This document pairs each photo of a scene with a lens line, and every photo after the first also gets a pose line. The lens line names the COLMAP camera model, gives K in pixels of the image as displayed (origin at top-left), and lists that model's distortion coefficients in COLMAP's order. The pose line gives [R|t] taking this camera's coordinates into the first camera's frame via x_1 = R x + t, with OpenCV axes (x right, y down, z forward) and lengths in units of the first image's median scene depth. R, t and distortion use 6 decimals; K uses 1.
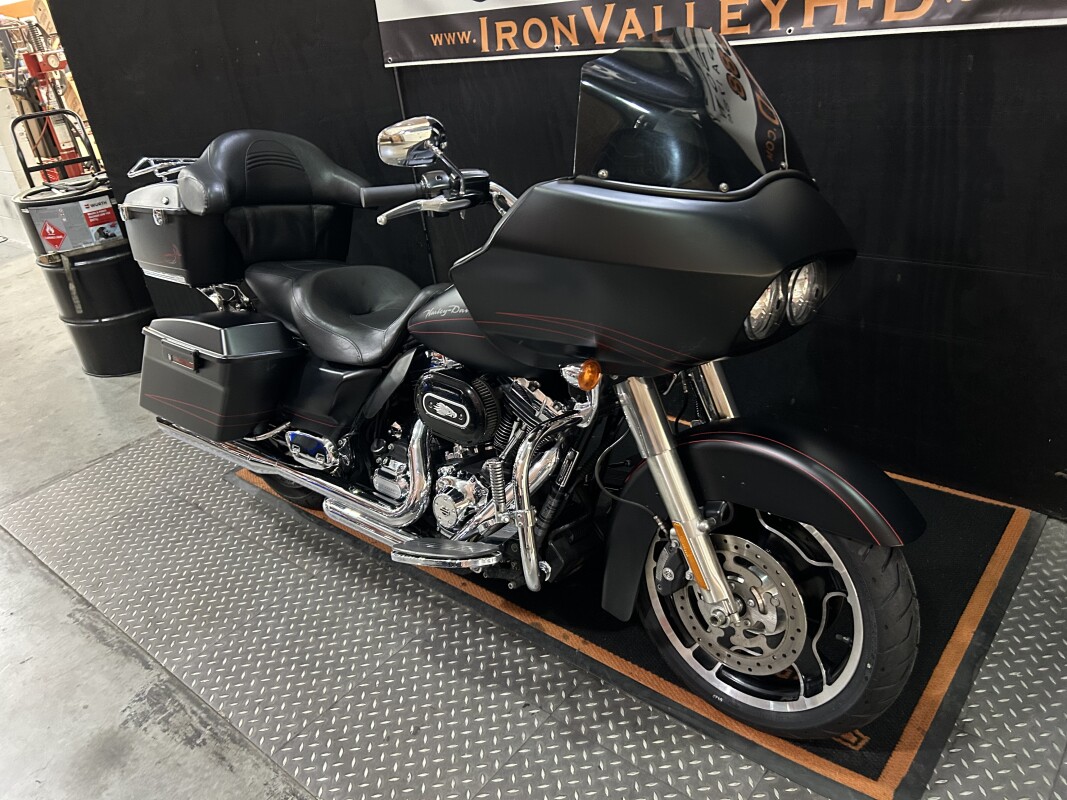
lens RADIAL K [[804.5, 0, 529.1], [0, 804.5, 405.1], [0, 0, 1]] dist [0.046422, -0.051026]
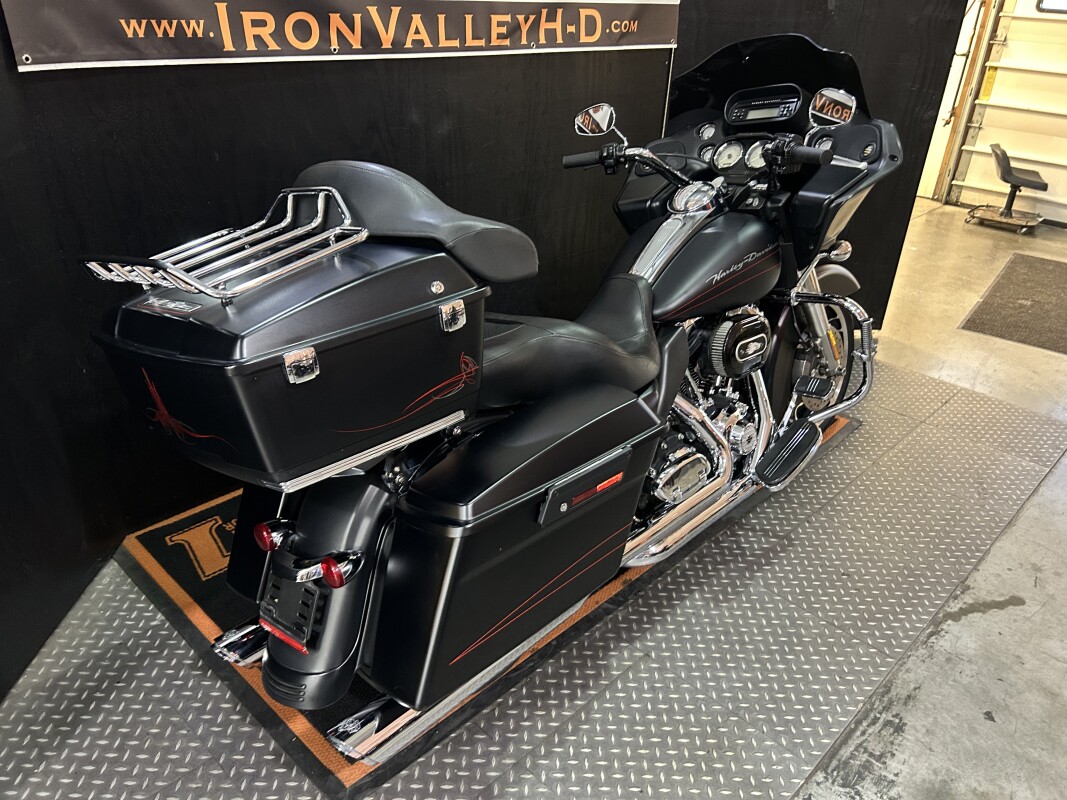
lens RADIAL K [[804.5, 0, 530.1], [0, 804.5, 406.2], [0, 0, 1]] dist [0.046422, -0.051026]
pose [[0.061603, -0.355300, 0.932720, -1.053607], [0.412439, 0.860040, 0.300375, -0.342087], [-0.908900, 0.366186, 0.199520, 0.921781]]
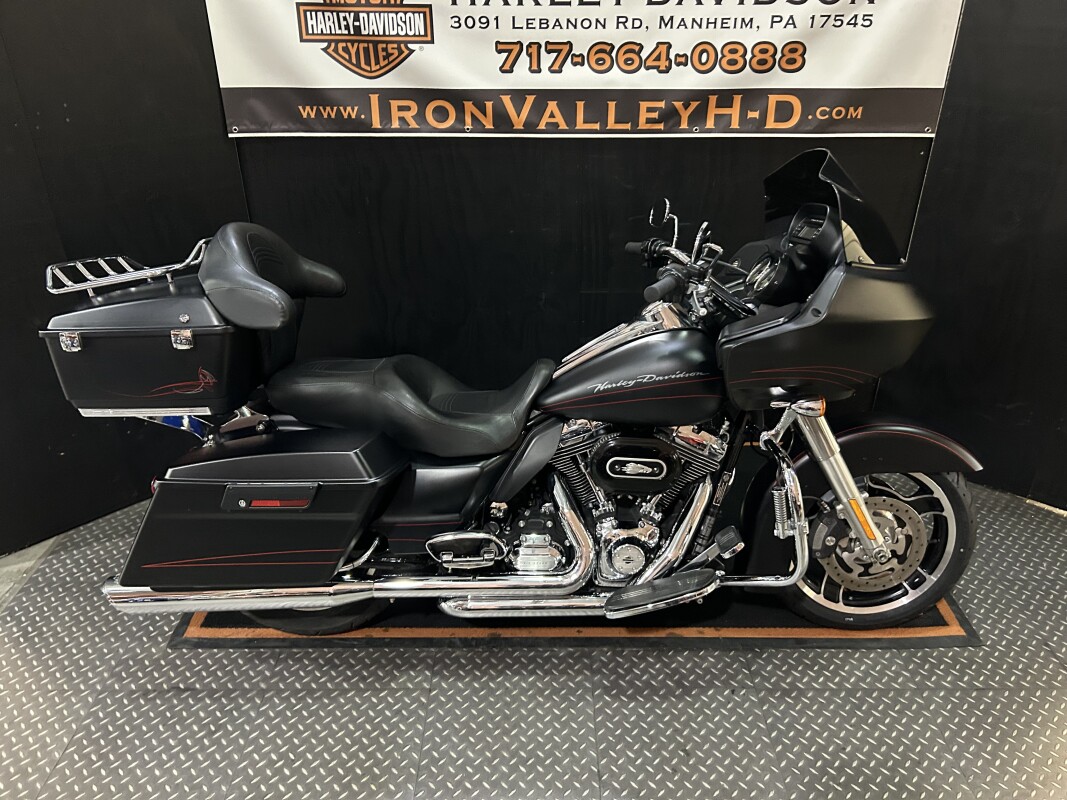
lens RADIAL K [[804.5, 0, 542.0], [0, 804.5, 405.1], [0, 0, 1]] dist [0.046422, -0.051026]
pose [[0.752549, -0.200196, 0.627369, -0.752191], [0.217591, 0.974756, 0.050042, -0.139419], [-0.621550, 0.098850, 0.777113, 0.171639]]
